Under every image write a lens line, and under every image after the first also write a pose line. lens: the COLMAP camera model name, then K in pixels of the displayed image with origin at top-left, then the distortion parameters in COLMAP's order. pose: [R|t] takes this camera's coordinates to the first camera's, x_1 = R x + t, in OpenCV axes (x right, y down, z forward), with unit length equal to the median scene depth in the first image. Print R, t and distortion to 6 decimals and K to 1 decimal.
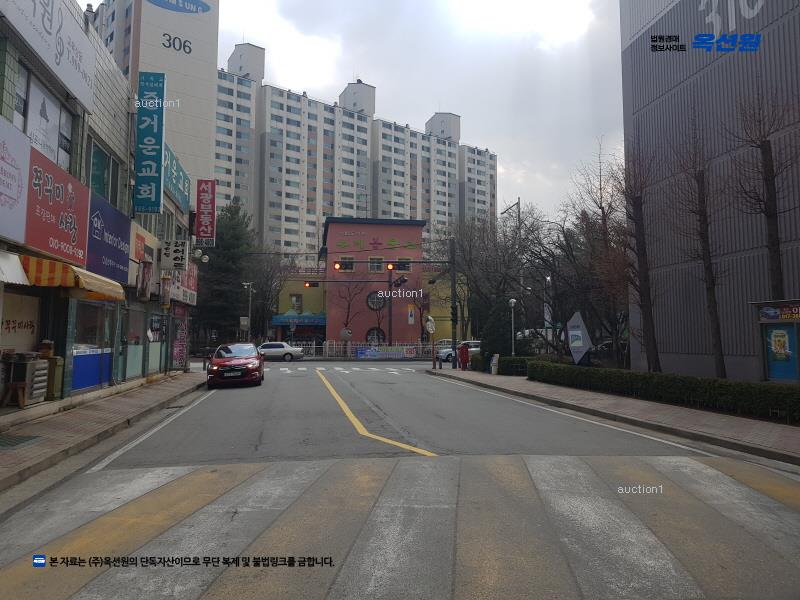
lens RADIAL K [[618.9, 0, 400.7], [0, 618.9, 297.1], [0, 0, 1]] dist [-0.011521, 0.000483]
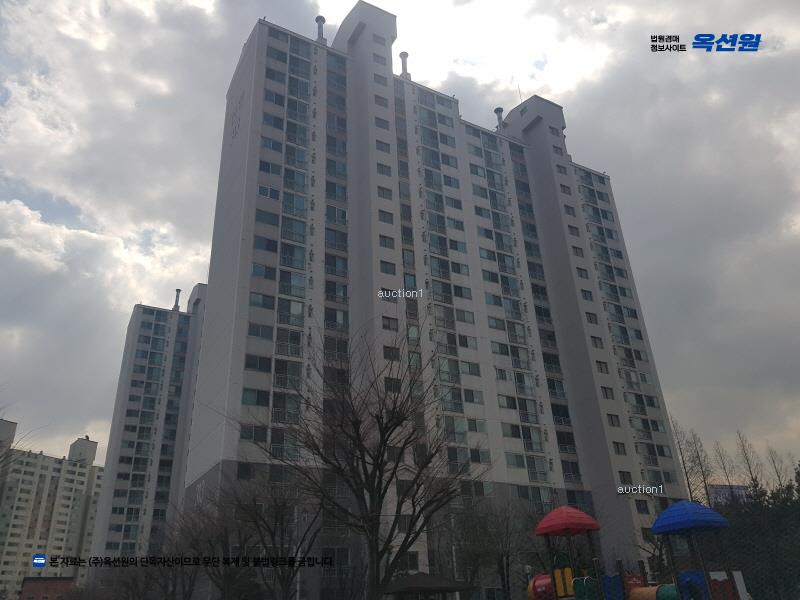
lens RADIAL K [[618.9, 0, 397.5], [0, 618.9, 299.8], [0, 0, 1]] dist [-0.011521, 0.000483]
pose [[0.937412, 0.115053, 0.328668, 0.116749], [0.025997, 0.918084, -0.395533, -0.055221], [-0.347252, 0.379321, 0.857631, -0.699499]]
